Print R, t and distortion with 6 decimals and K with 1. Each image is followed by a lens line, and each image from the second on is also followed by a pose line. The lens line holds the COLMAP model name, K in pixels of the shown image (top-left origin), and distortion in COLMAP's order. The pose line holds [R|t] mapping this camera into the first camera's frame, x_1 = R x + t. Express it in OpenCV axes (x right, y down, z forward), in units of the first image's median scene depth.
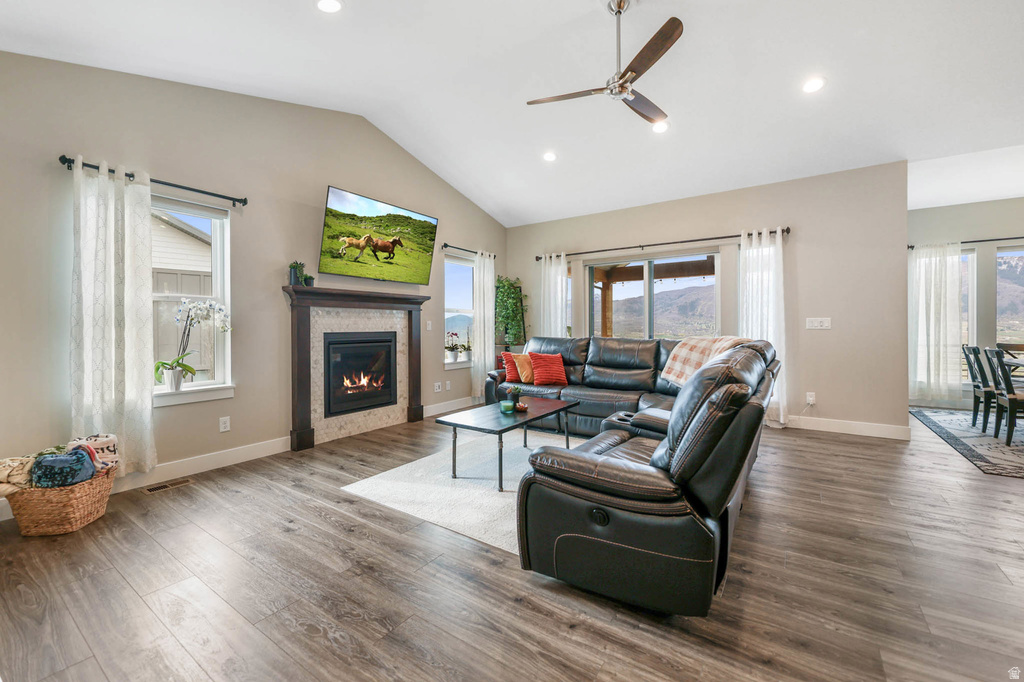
lens RADIAL K [[423.4, 0, 526.2], [0, 423.4, 329.8], [0, 0, 1]] dist [-0.015232, 0.000400]
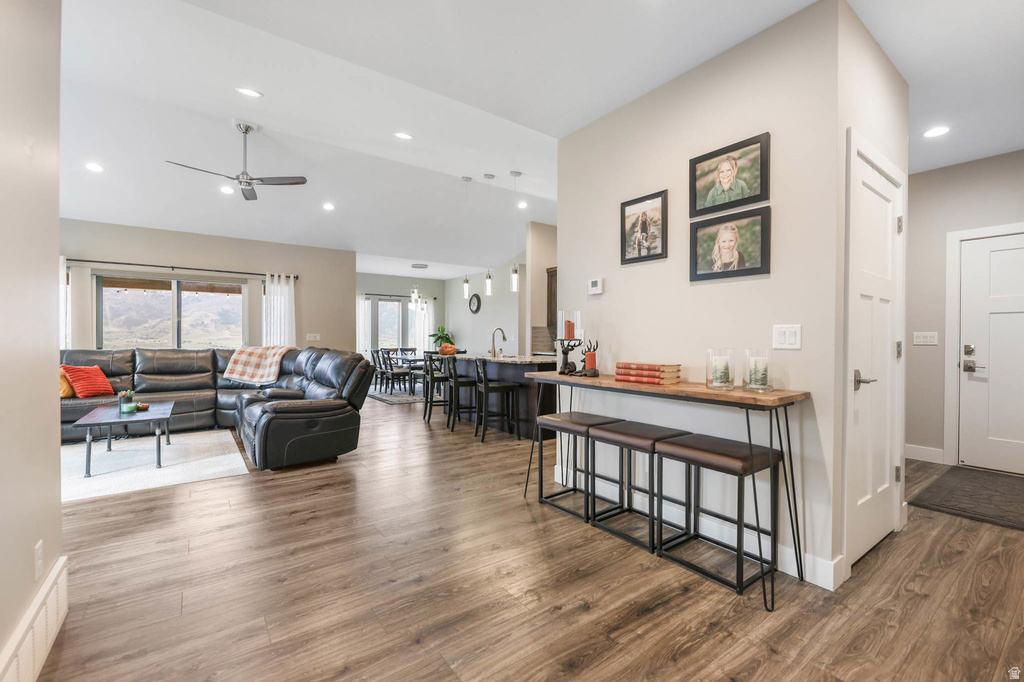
lens RADIAL K [[427.5, 0, 512.0], [0, 427.5, 341.0], [0, 0, 1]] dist [0.000891, 0.000130]
pose [[0.342119, 0.000300, 0.939656, -0.598625], [0.006404, 0.999976, -0.002651, 0.007706], [-0.939635, 0.006924, 0.342109, -0.285901]]
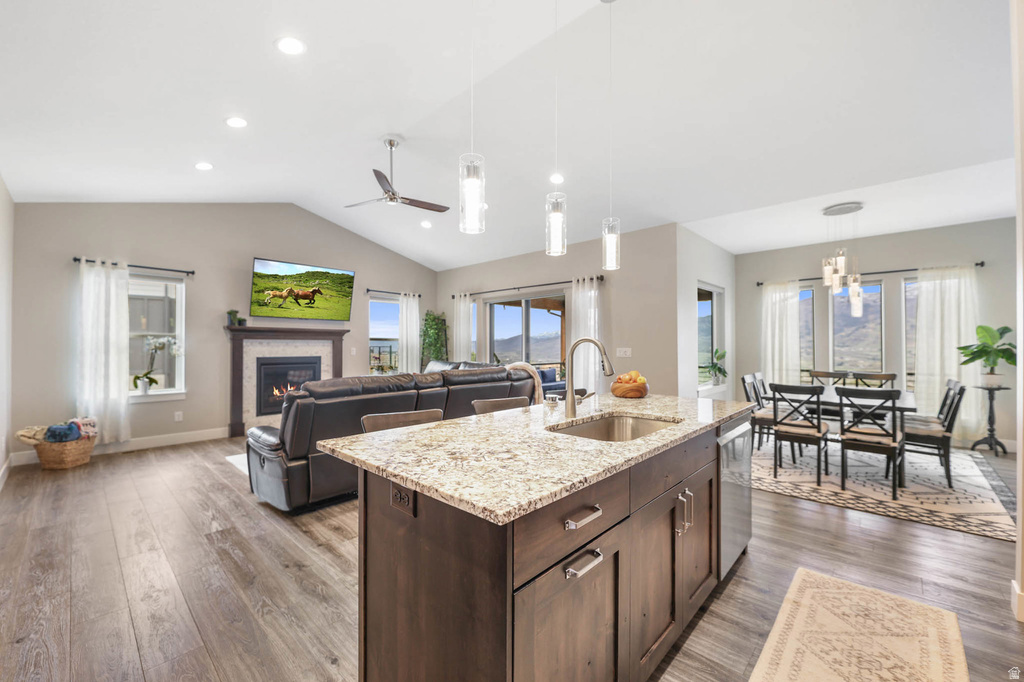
lens RADIAL K [[431.7, 0, 540.1], [0, 431.7, 342.9], [0, 0, 1]] dist [-0.011929, -0.000337]
pose [[0.989617, 0.004156, -0.143670, 0.656774], [-0.006368, 0.999868, -0.014942, -0.025752], [0.143589, 0.015702, 0.989513, -0.295442]]
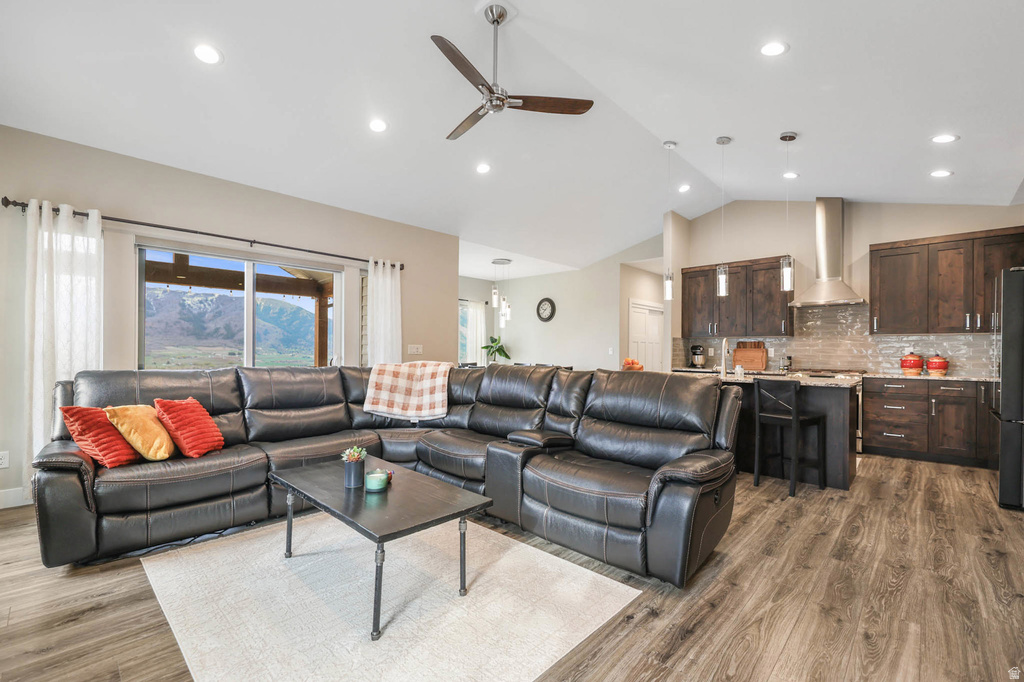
lens RADIAL K [[434.6, 0, 504.8], [0, 434.6, 360.2], [0, 0, 1]] dist [-0.002095, -0.000570]
pose [[0.174621, -0.016066, 0.984505, -0.486784], [0.003812, 0.999870, 0.015641, -0.003656], [-0.984628, 0.001022, 0.174660, 0.538924]]
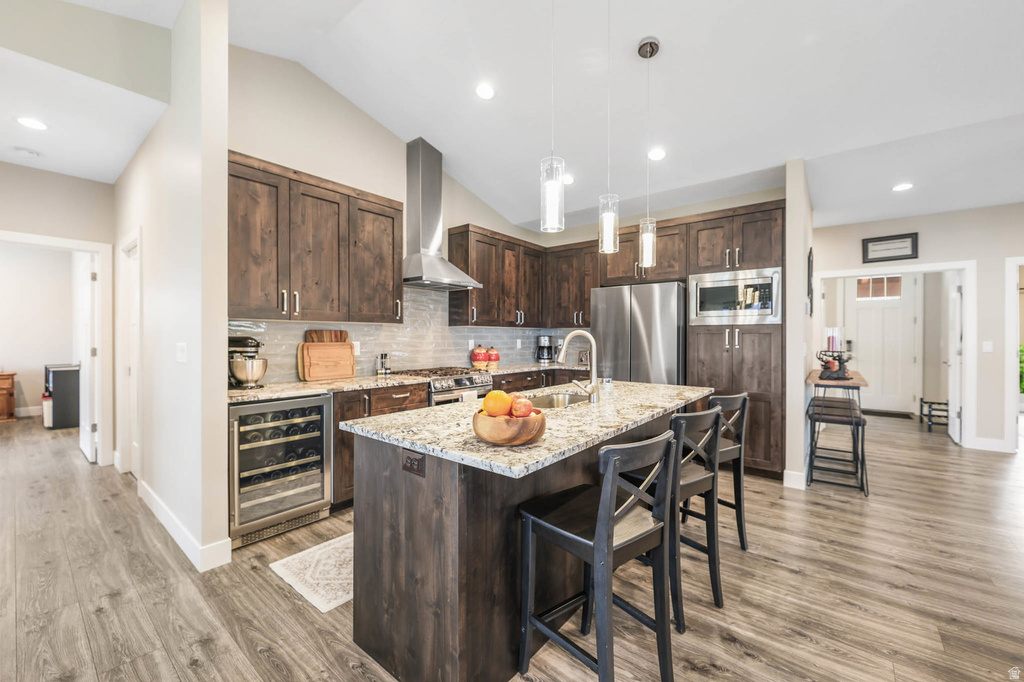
lens RADIAL K [[405.1, 0, 531.4], [0, 405.1, 340.0], [0, 0, 1]] dist [0.002100, -0.000079]
pose [[-0.997834, 0.002114, 0.065746, 0.623109], [0.003206, 0.999859, 0.016505, -0.032536], [-0.065701, 0.016680, -0.997700, 0.720059]]
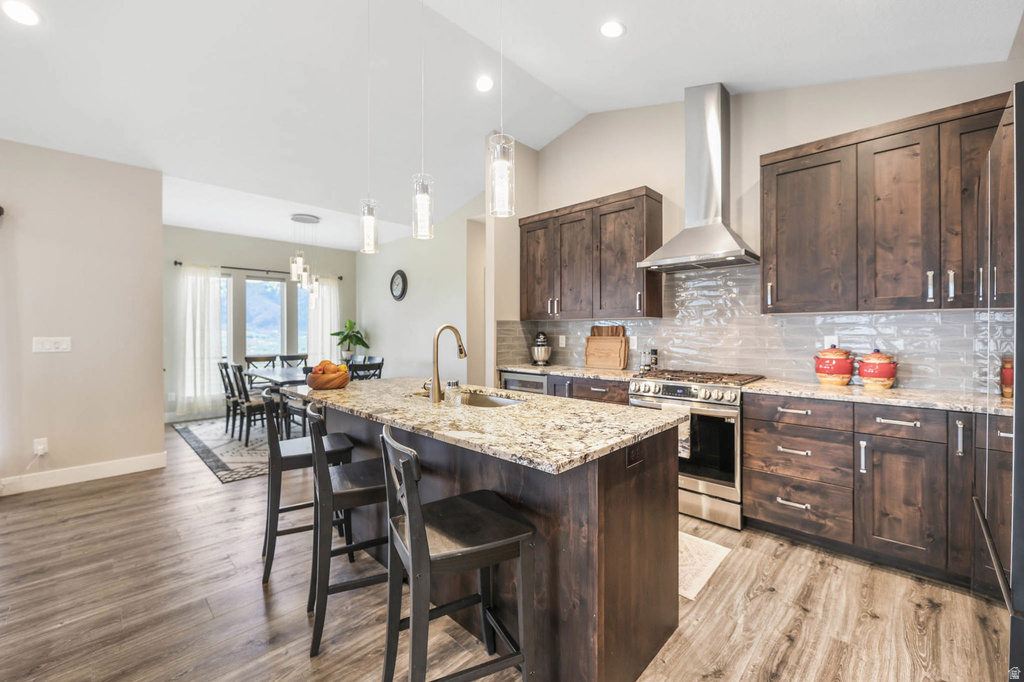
lens RADIAL K [[408.7, 0, 512.0], [0, 408.7, 341.0], [0, 0, 1]] dist [-0.008667, 0.000079]
pose [[0.182922, -0.023530, 0.982846, 0.151635], [0.016605, 0.999645, 0.020842, -0.028345], [-0.982987, 0.012508, 0.183248, 0.038845]]
